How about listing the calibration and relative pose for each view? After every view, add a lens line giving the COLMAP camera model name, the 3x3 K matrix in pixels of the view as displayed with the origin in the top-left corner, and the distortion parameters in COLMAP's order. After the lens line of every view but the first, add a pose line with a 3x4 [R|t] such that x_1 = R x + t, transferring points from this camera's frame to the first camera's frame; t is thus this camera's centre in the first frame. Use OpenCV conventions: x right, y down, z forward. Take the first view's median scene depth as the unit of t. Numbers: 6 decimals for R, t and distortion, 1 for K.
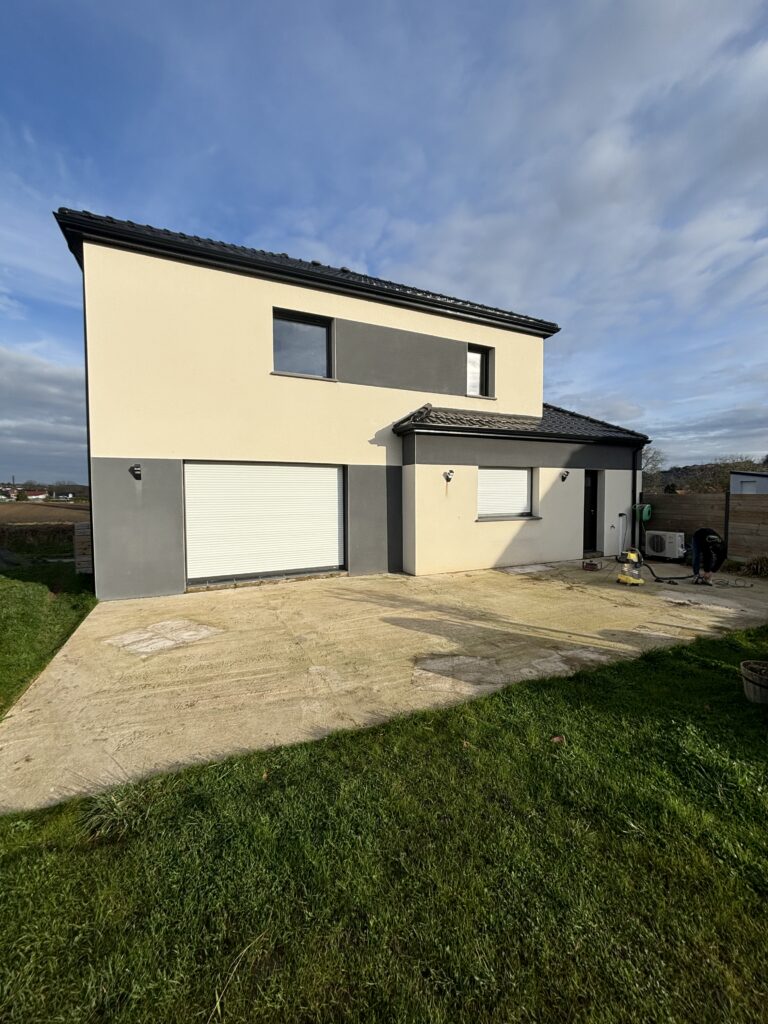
lens RADIAL K [[420.3, 0, 386.0], [0, 420.3, 514.5], [0, 0, 1]] dist [-0.000646, -0.000791]
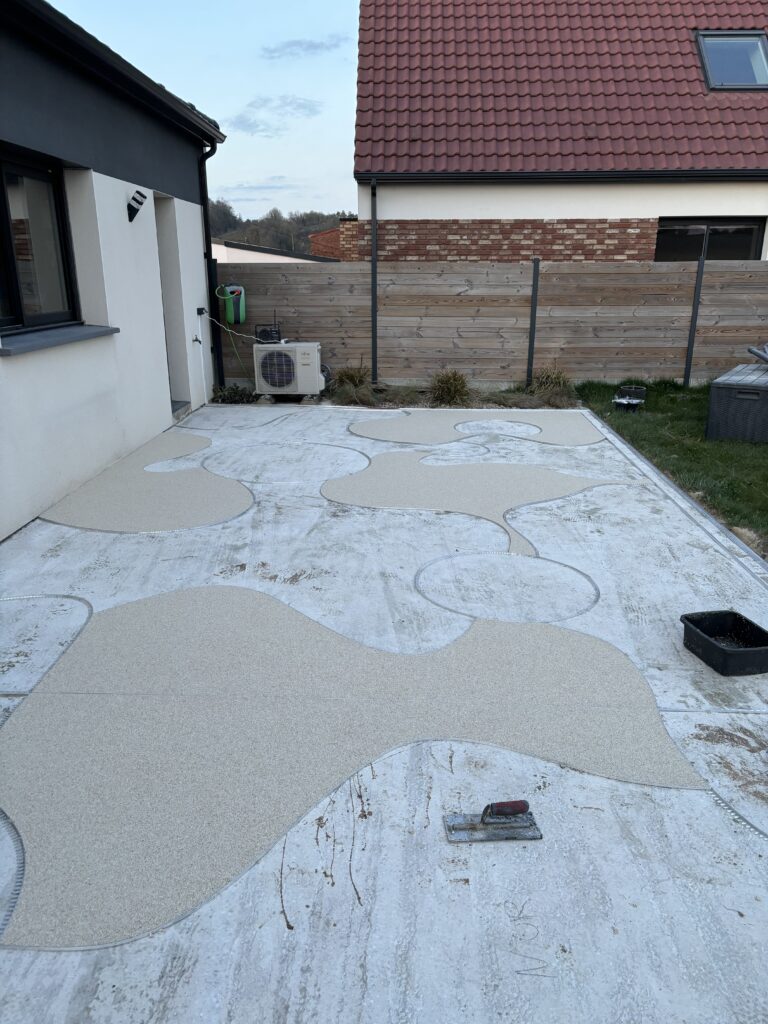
lens RADIAL K [[777.1, 0, 381.9], [0, 777.1, 513.1], [0, 0, 1]] dist [0.035032, -0.028114]
pose [[0.443032, -0.264119, 0.856717, -0.125051], [0.040149, 0.960504, 0.275353, -0.014292], [-0.895606, -0.087594, 0.436138, 0.489147]]
